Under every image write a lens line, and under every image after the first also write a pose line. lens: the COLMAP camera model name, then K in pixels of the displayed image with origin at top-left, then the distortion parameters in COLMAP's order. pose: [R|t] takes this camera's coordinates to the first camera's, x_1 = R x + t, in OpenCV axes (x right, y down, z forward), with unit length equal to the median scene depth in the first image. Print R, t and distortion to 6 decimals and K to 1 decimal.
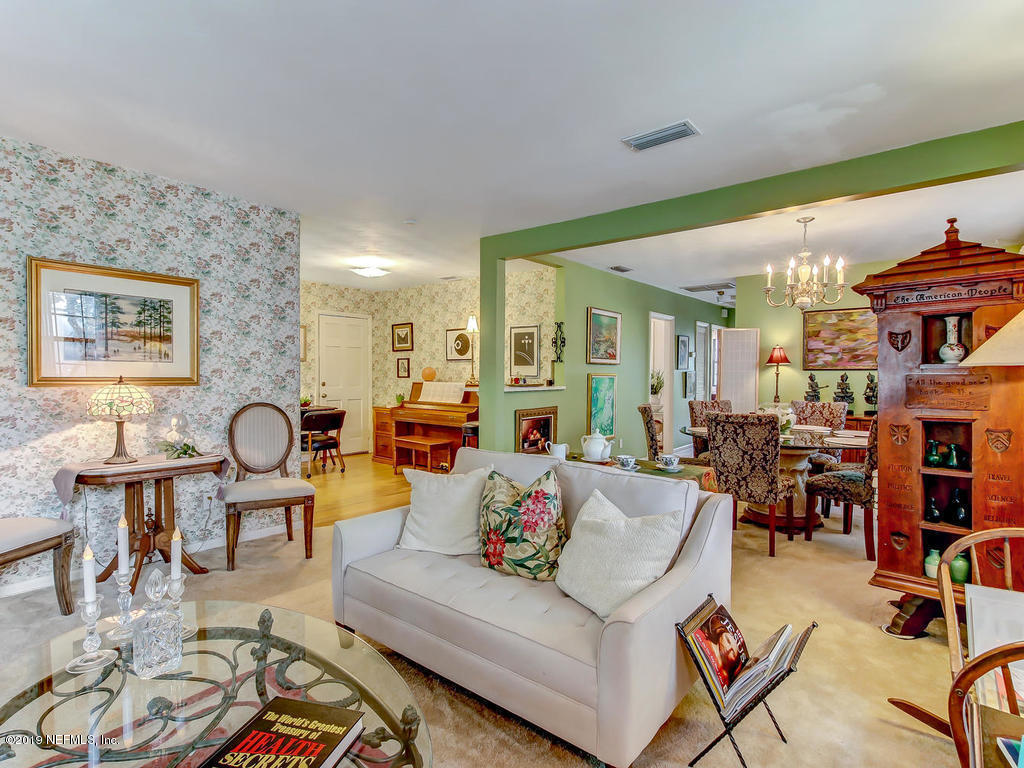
lens RADIAL K [[522.9, 0, 512.3], [0, 522.9, 386.5], [0, 0, 1]] dist [-0.001094, -0.000143]
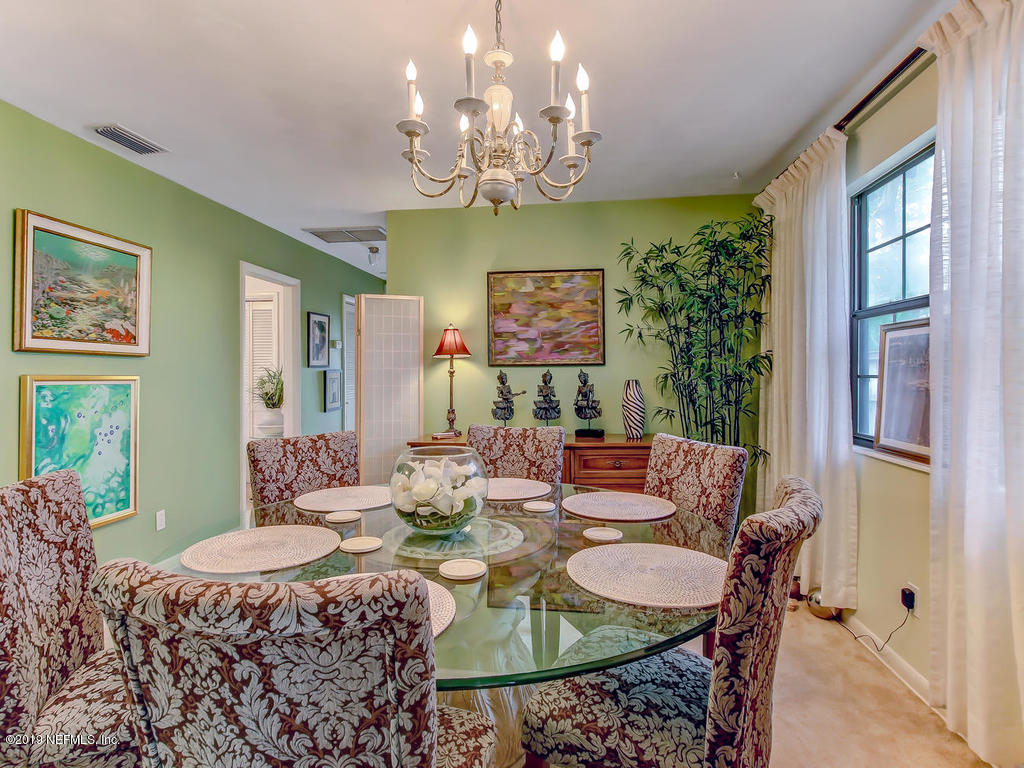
lens RADIAL K [[548.1, 0, 509.6], [0, 548.1, 365.3], [0, 0, 1]] dist [-0.011424, -0.000930]
pose [[0.846679, -0.001511, 0.532102, 0.239897], [0.022793, 0.999181, -0.033431, -0.010688], [-0.531616, 0.040433, 0.846020, 0.452289]]
